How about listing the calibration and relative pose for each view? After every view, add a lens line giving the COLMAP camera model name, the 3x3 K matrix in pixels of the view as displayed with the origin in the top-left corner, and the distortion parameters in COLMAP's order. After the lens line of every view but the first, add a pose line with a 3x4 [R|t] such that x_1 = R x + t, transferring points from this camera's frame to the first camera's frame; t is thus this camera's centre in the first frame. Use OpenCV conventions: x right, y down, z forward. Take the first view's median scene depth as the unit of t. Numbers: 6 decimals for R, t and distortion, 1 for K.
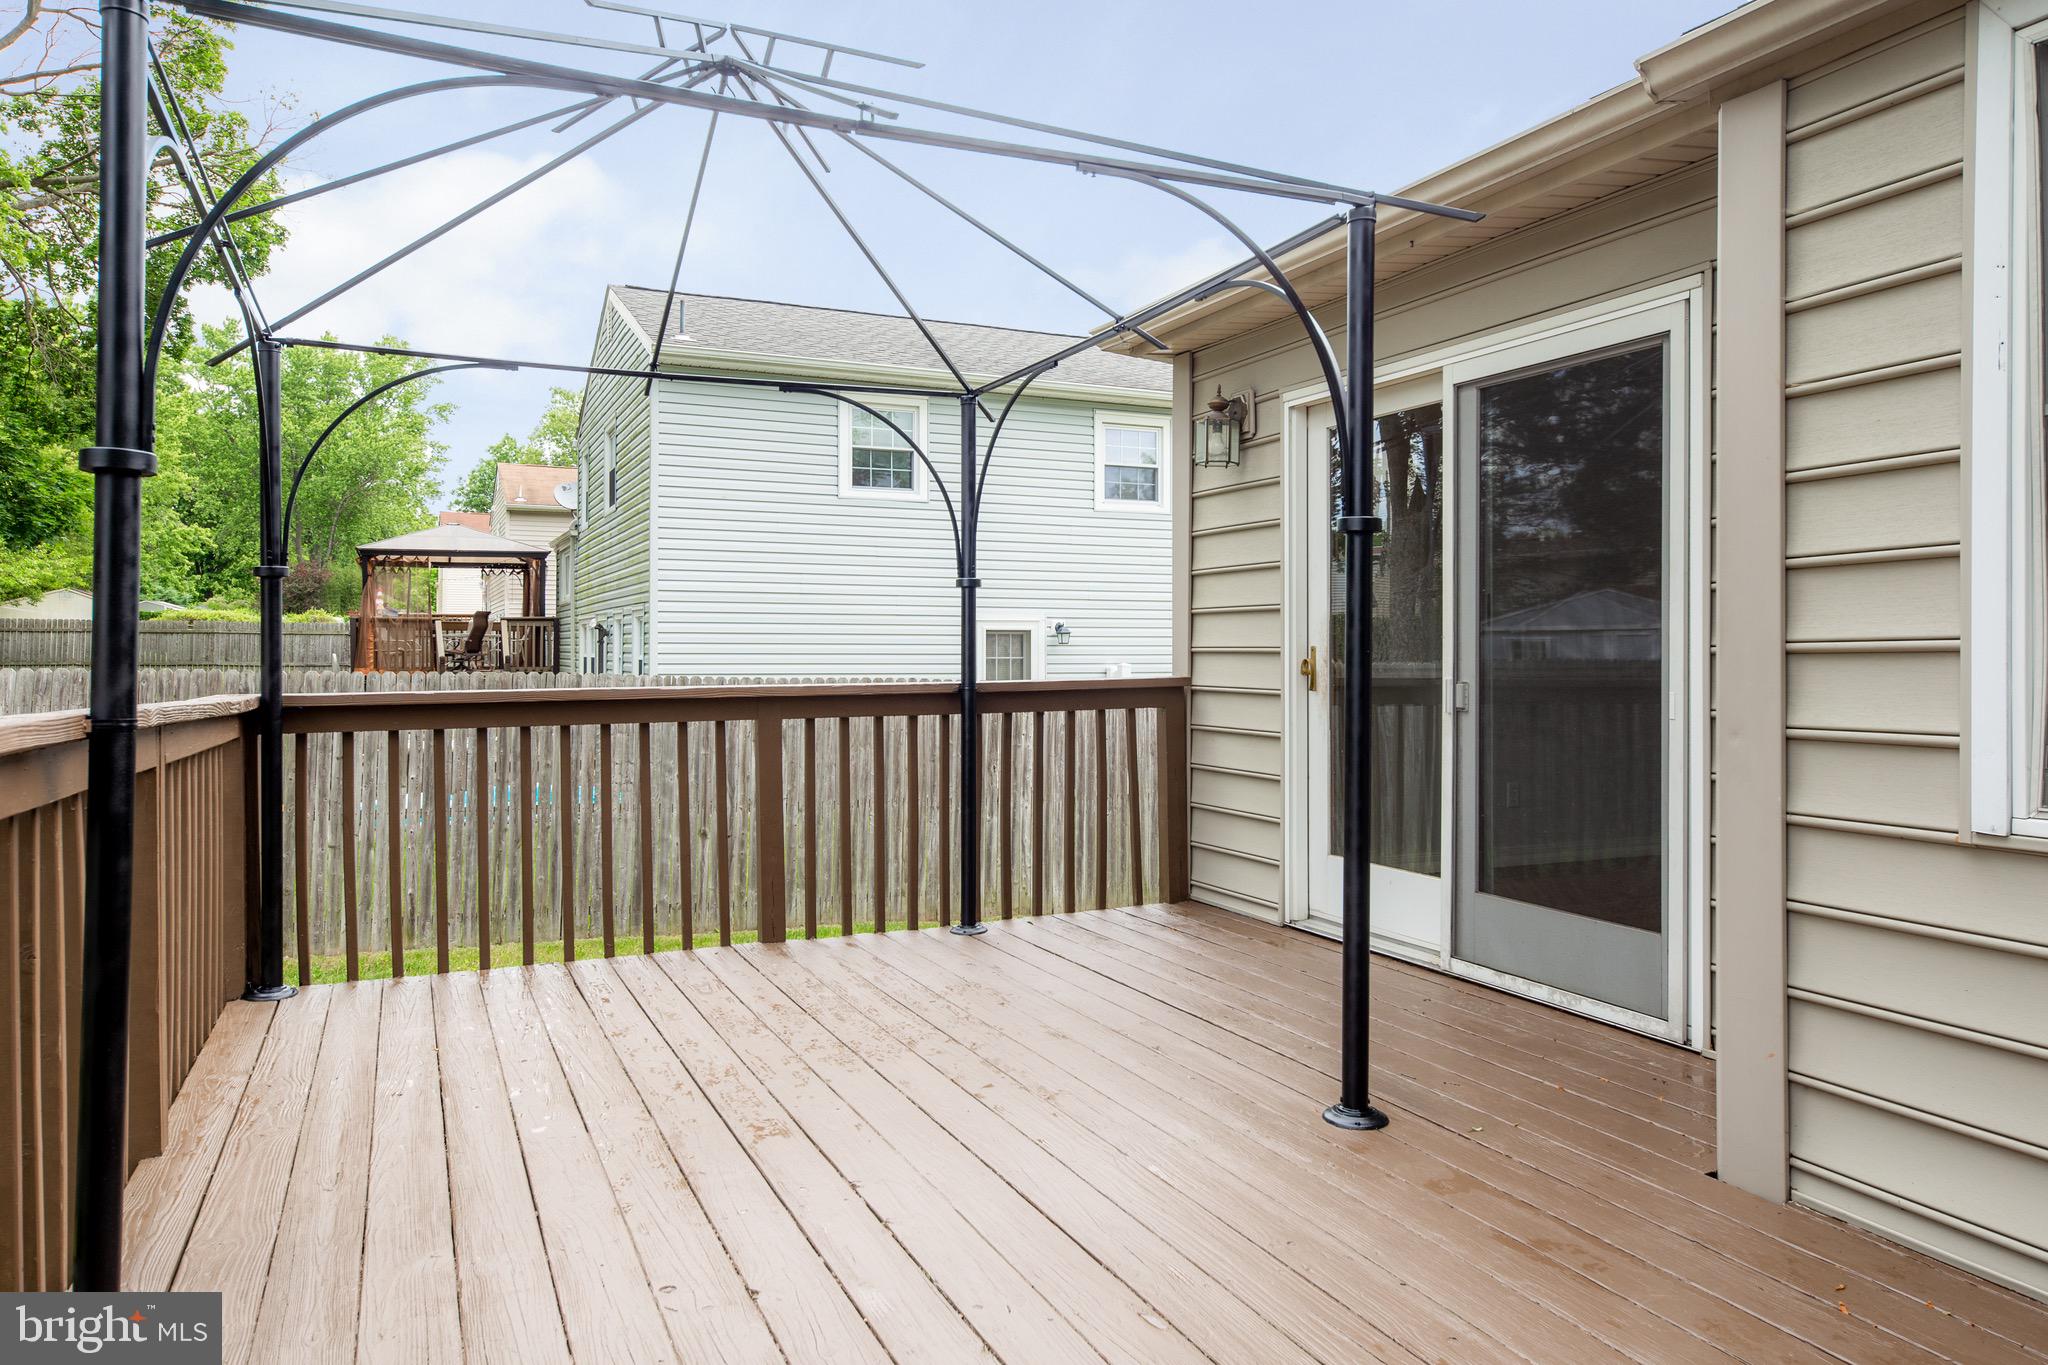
lens RADIAL K [[1340.5, 0, 1026.1], [0, 1340.5, 635.5], [0, 0, 1]] dist [0.017661, 0.000045]
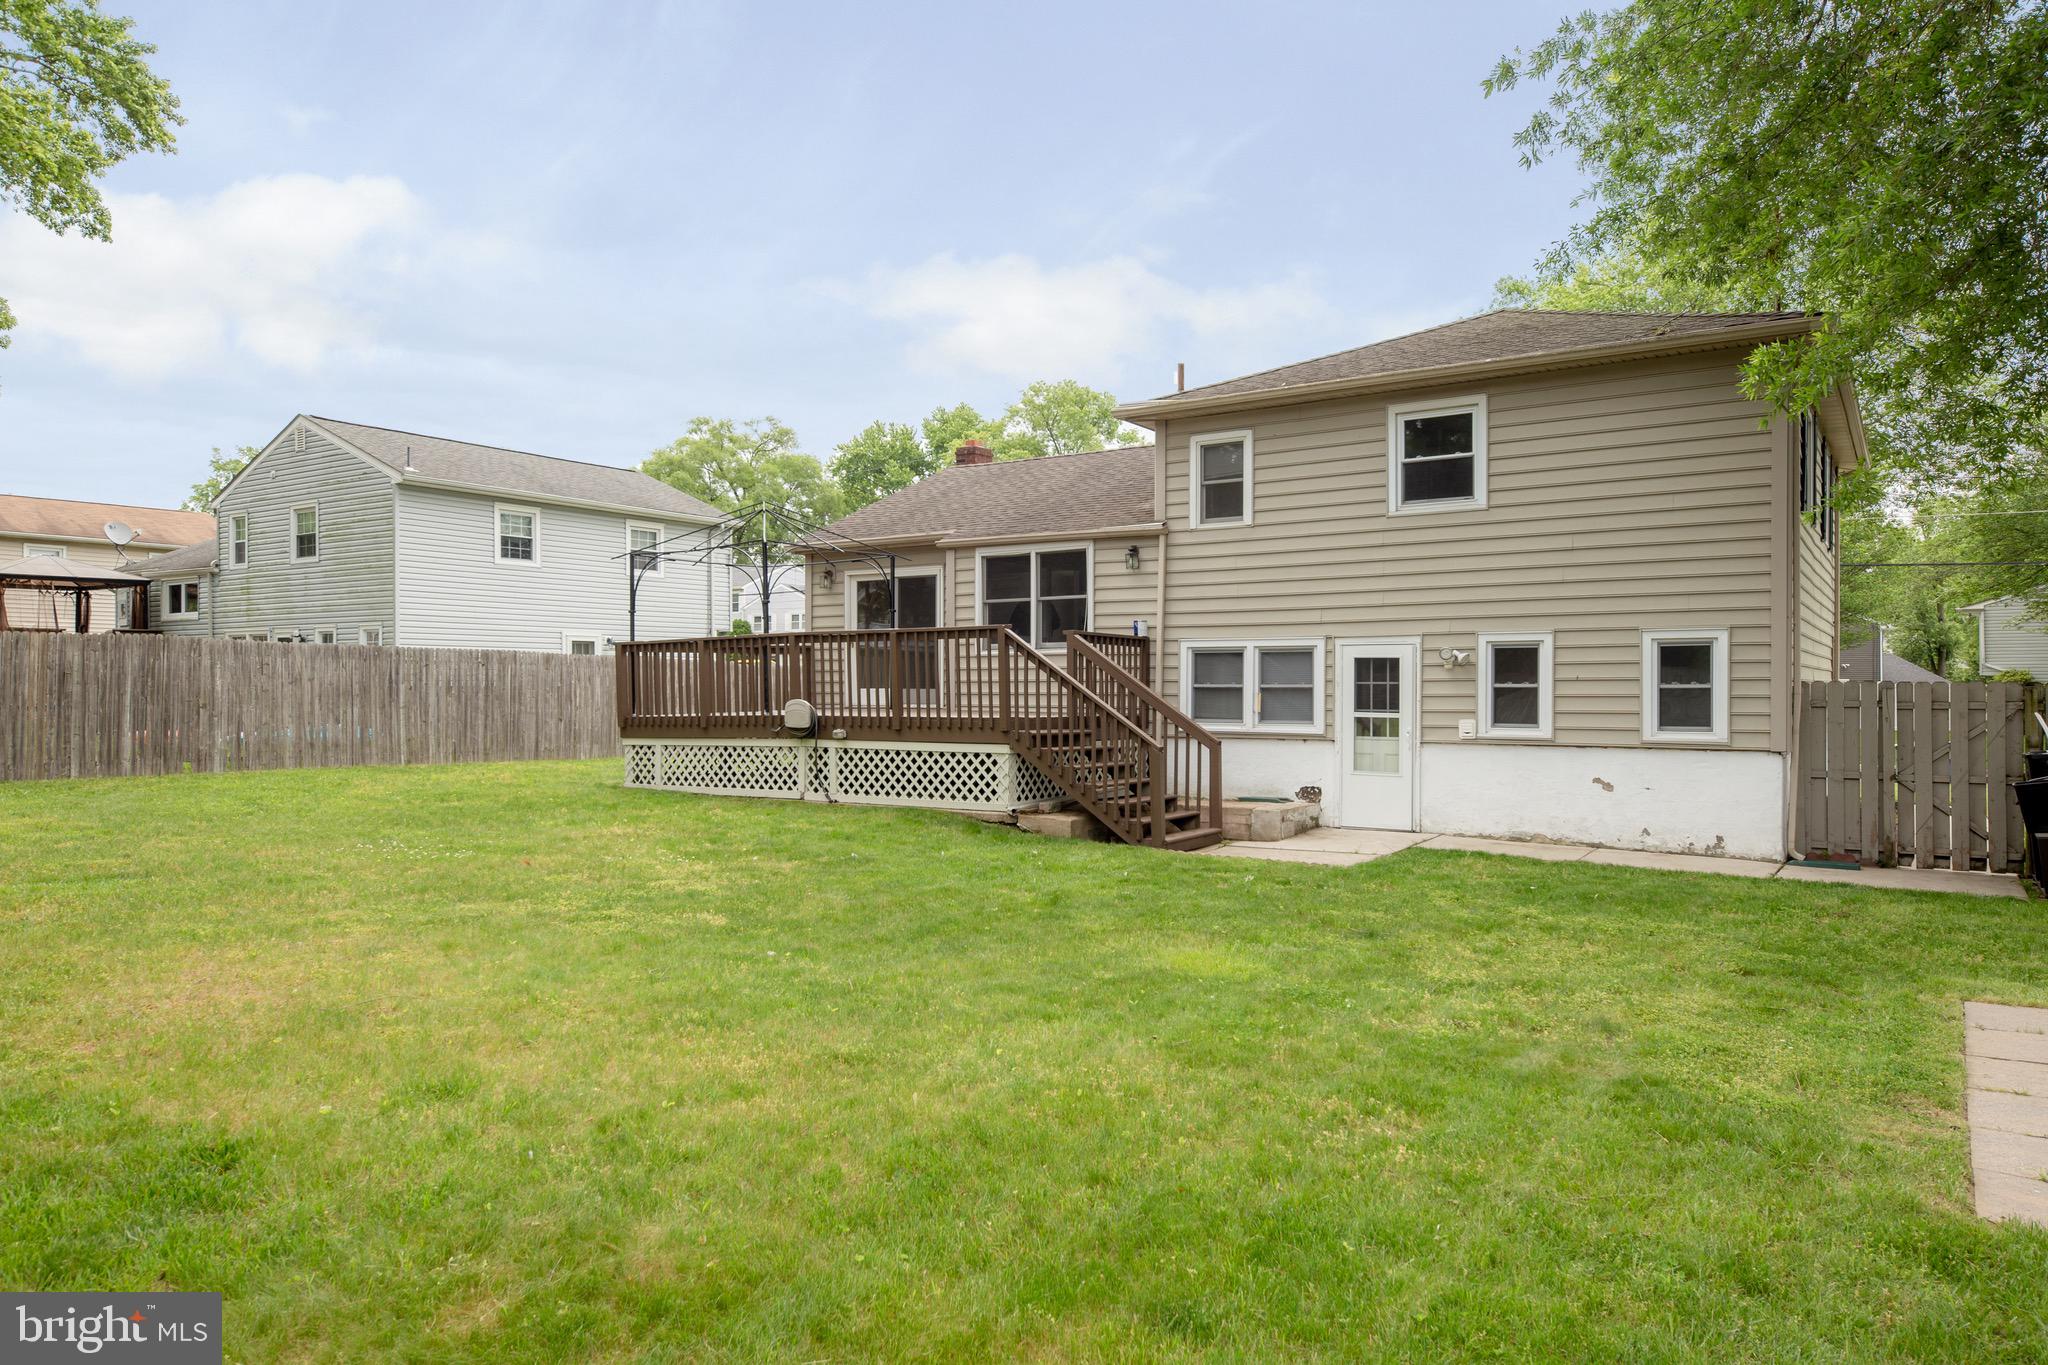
lens RADIAL K [[1322.4, 0, 999.7], [0, 1322.4, 684.2], [0, 0, 1]] dist [0.009273, -0.000514]
pose [[0.861017, 0.000627, 0.508576, -0.269522], [-0.005338, 0.999955, 0.007804, 0.022663], [-0.508548, -0.009434, 0.860982, -0.498189]]
